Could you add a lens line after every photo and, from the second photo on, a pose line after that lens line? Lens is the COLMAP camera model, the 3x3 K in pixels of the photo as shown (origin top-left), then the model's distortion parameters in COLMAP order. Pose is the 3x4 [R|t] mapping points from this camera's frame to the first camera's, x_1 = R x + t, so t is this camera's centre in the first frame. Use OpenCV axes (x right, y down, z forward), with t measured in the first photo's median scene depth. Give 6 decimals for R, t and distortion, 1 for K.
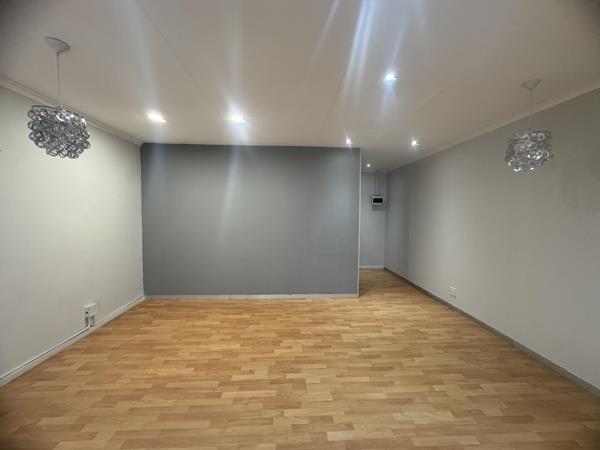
lens RADIAL K [[239.6, 0, 300.4], [0, 239.6, 225.3], [0, 0, 1]] dist [0.000152, -0.000244]
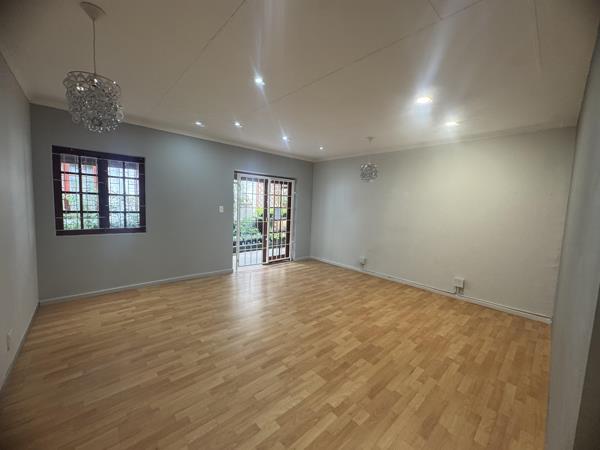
lens RADIAL K [[239.6, 0, 299.7], [0, 239.6, 224.8], [0, 0, 1]] dist [0.000152, -0.000244]
pose [[-0.768110, 0.014896, -0.640144, 0.737822], [-0.087233, 0.987974, 0.127661, -0.061434], [0.634348, 0.153899, -0.757574, 1.590969]]
